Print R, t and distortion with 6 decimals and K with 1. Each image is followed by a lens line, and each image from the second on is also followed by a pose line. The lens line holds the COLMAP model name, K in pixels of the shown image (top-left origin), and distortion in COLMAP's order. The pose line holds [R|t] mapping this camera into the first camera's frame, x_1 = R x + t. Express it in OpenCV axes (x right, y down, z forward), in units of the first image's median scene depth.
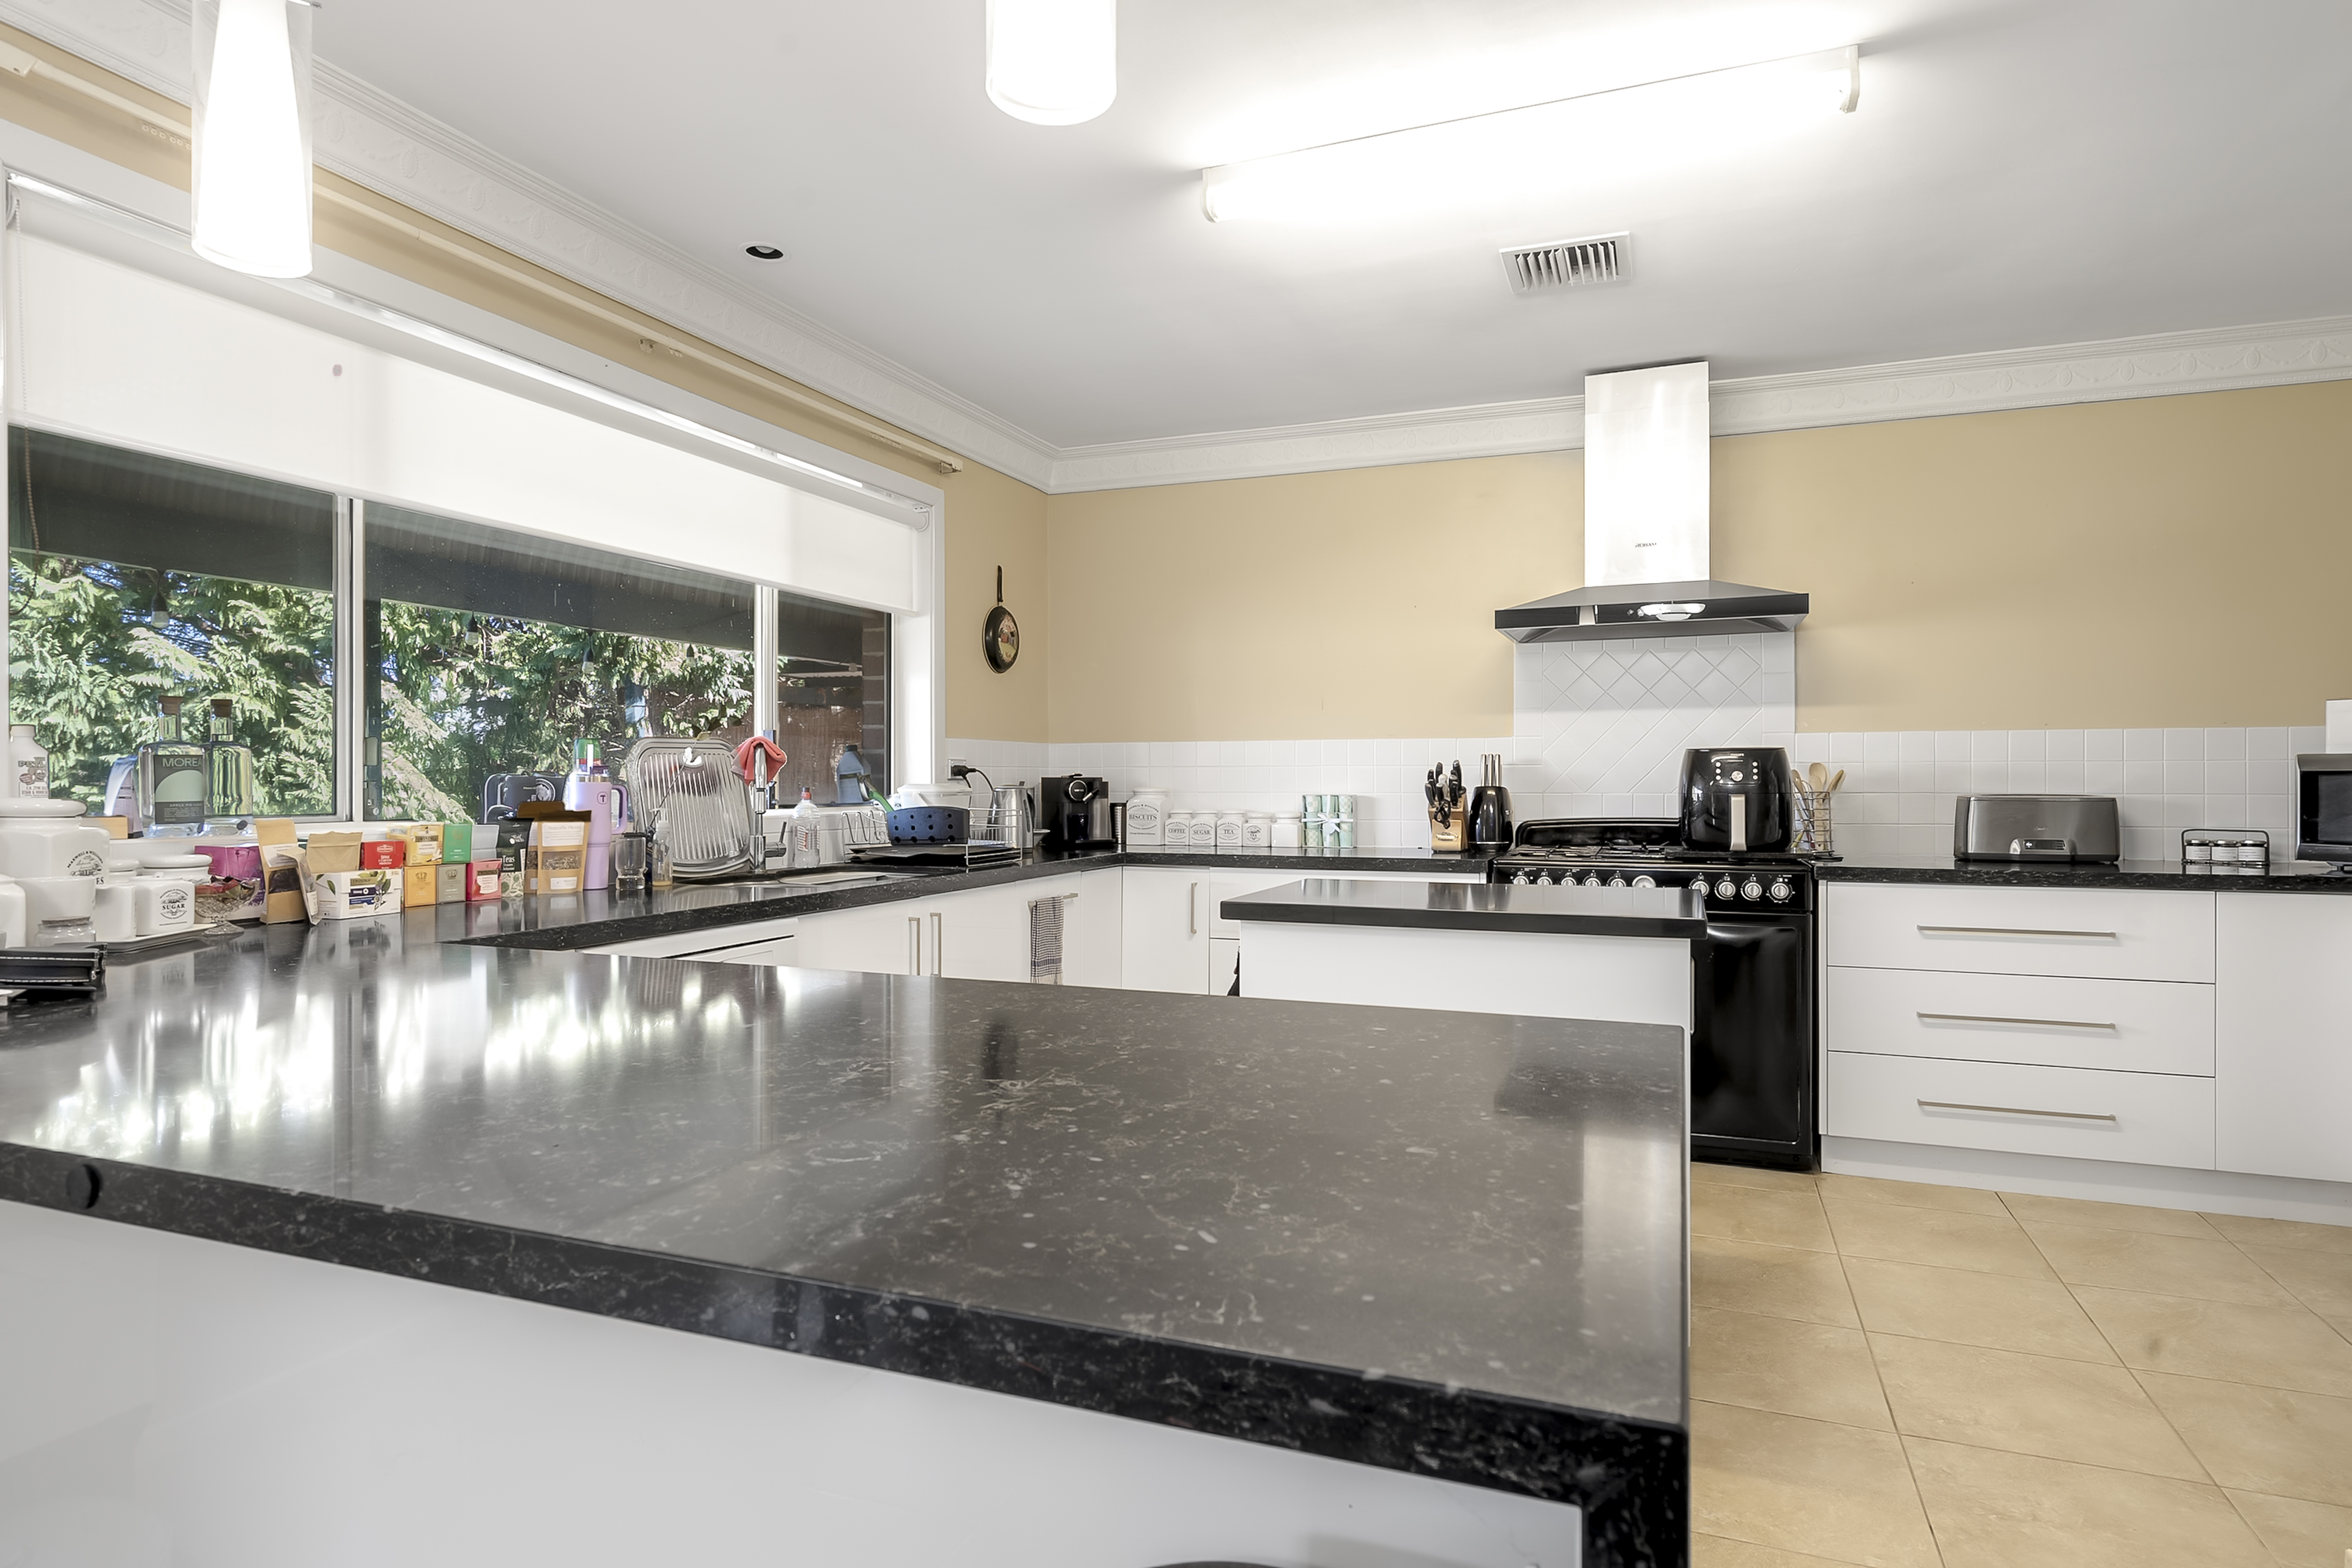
lens RADIAL K [[1294.4, 0, 1176.0], [0, 1294.4, 784.0], [0, 0, 1]] dist [-0.000286, -0.000048]
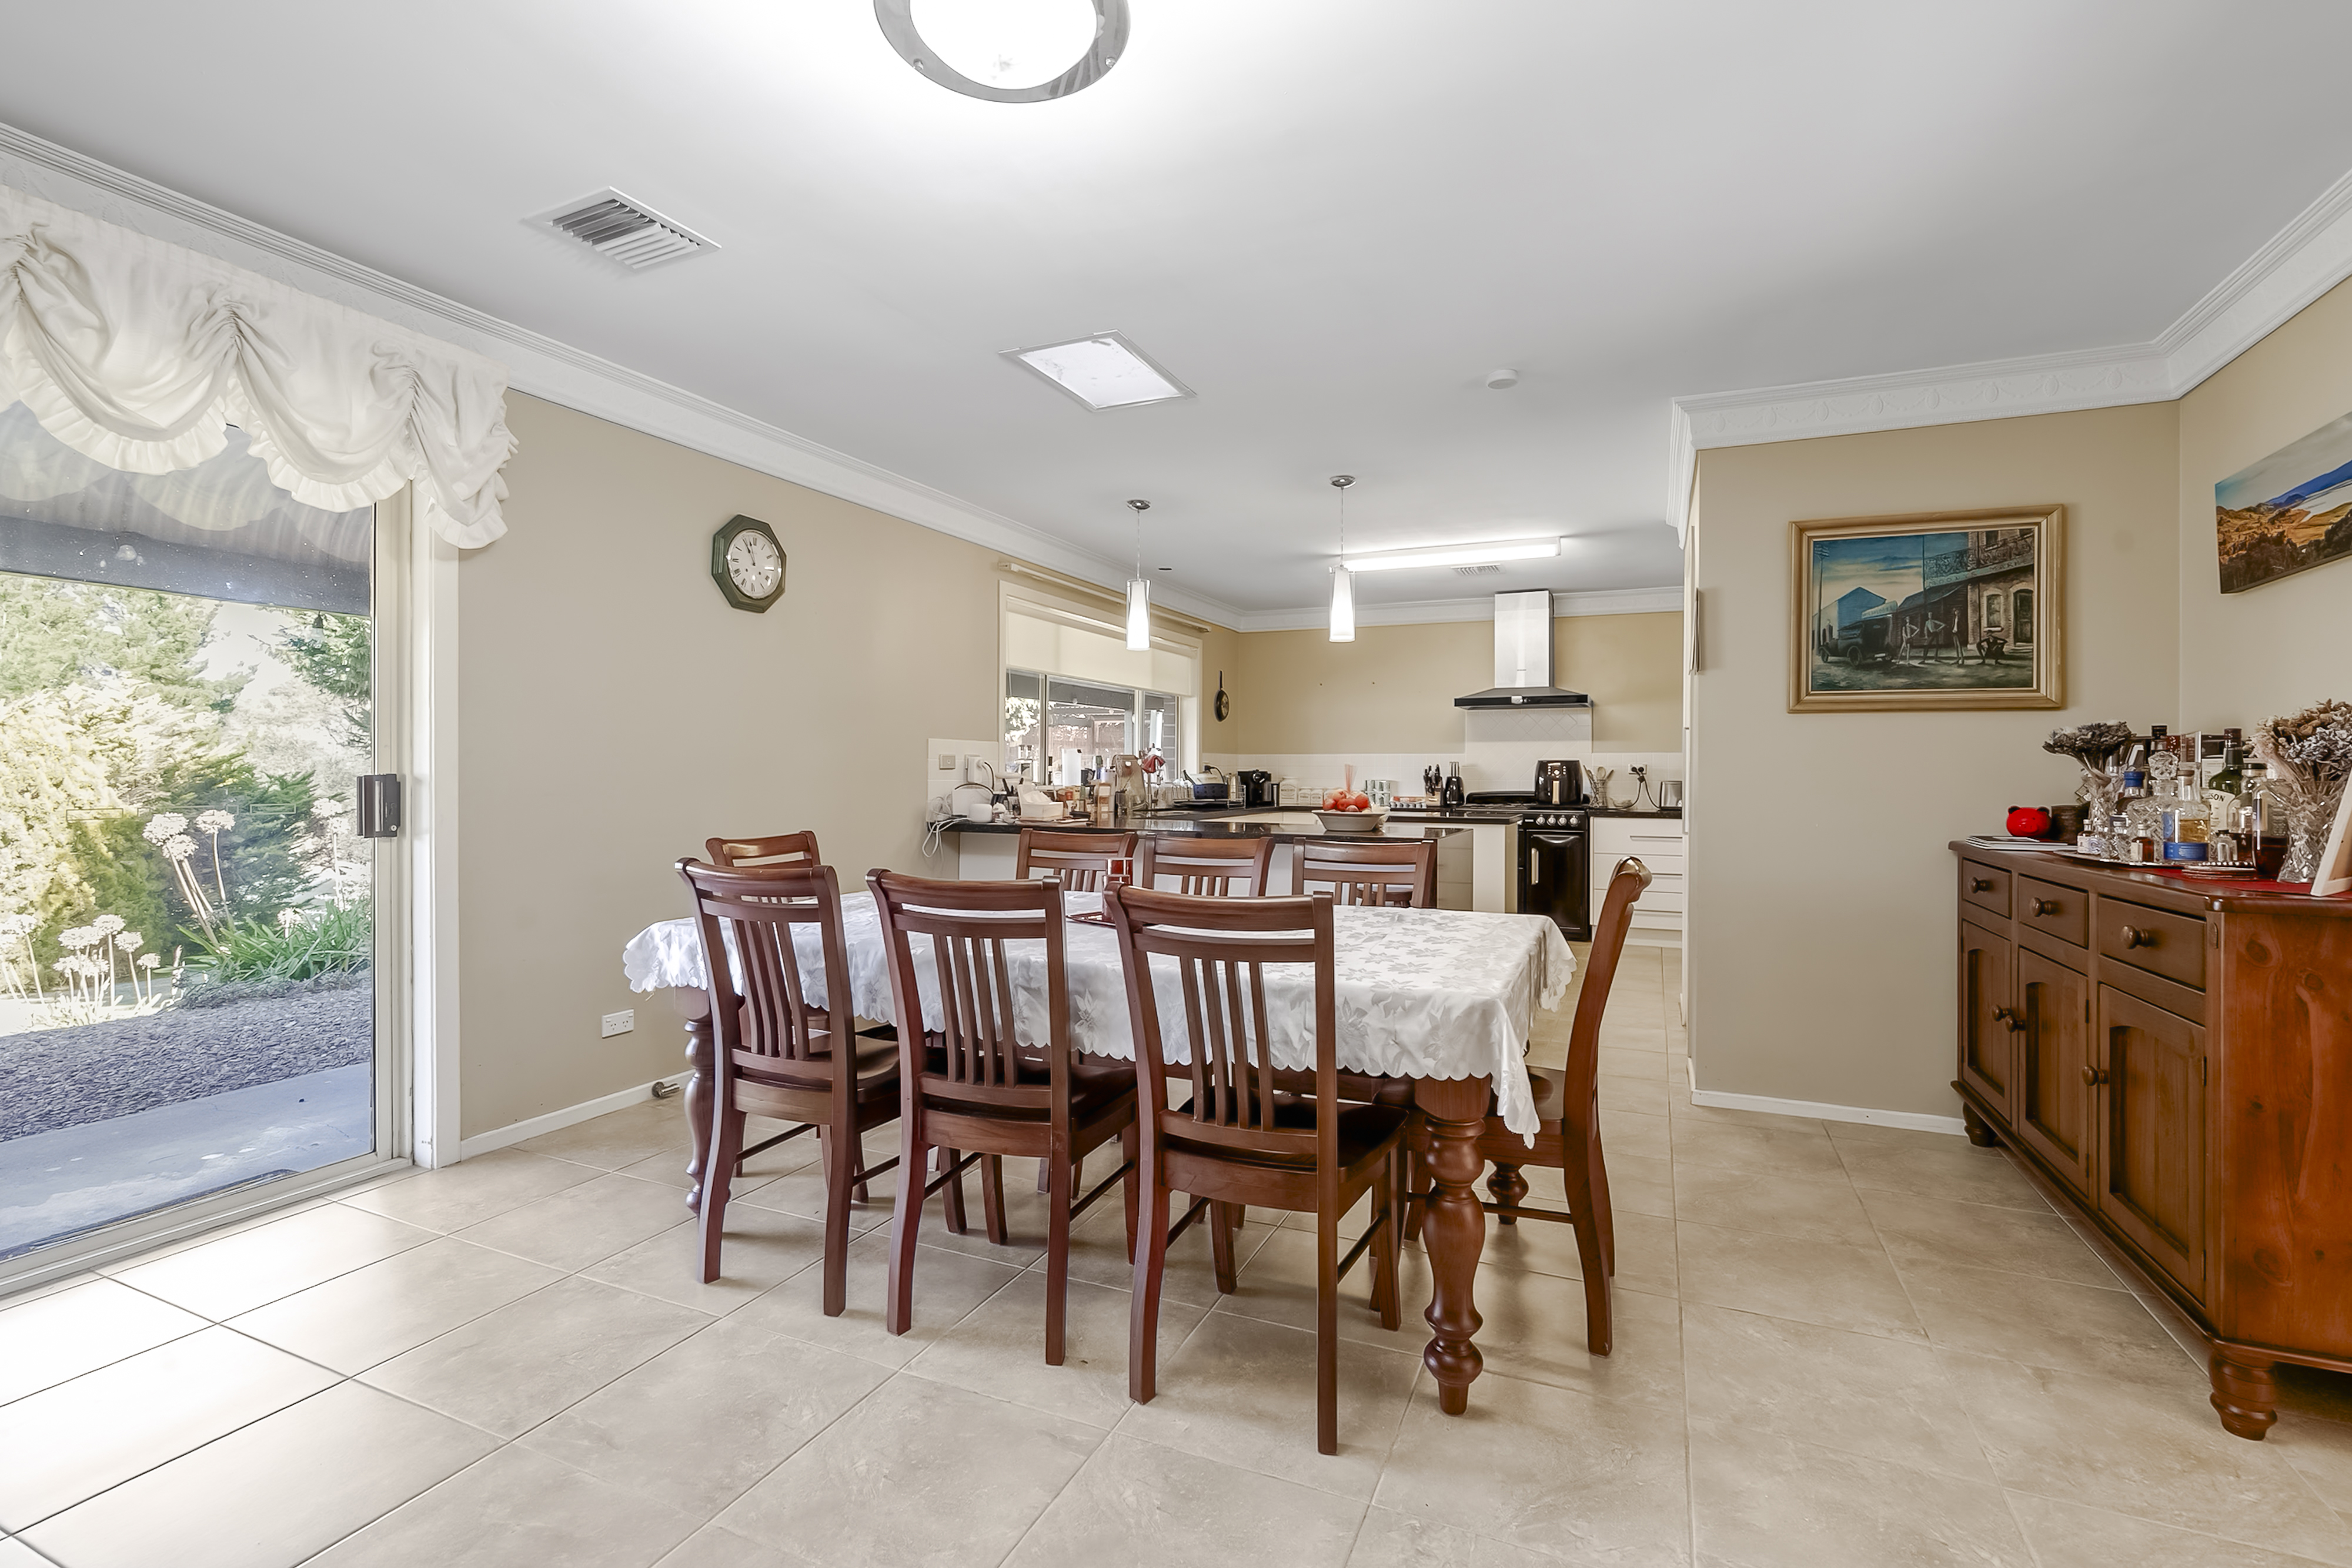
lens RADIAL K [[1127.2, 0, 1176.0], [0, 1127.2, 784.0], [0, 0, 1]] dist [0.000162, -0.000278]
pose [[0.999373, 0.006253, -0.034848, -0.164628], [-0.006086, 0.999970, 0.004880, 0.008343], [0.034877, -0.004664, 0.999381, -0.951350]]
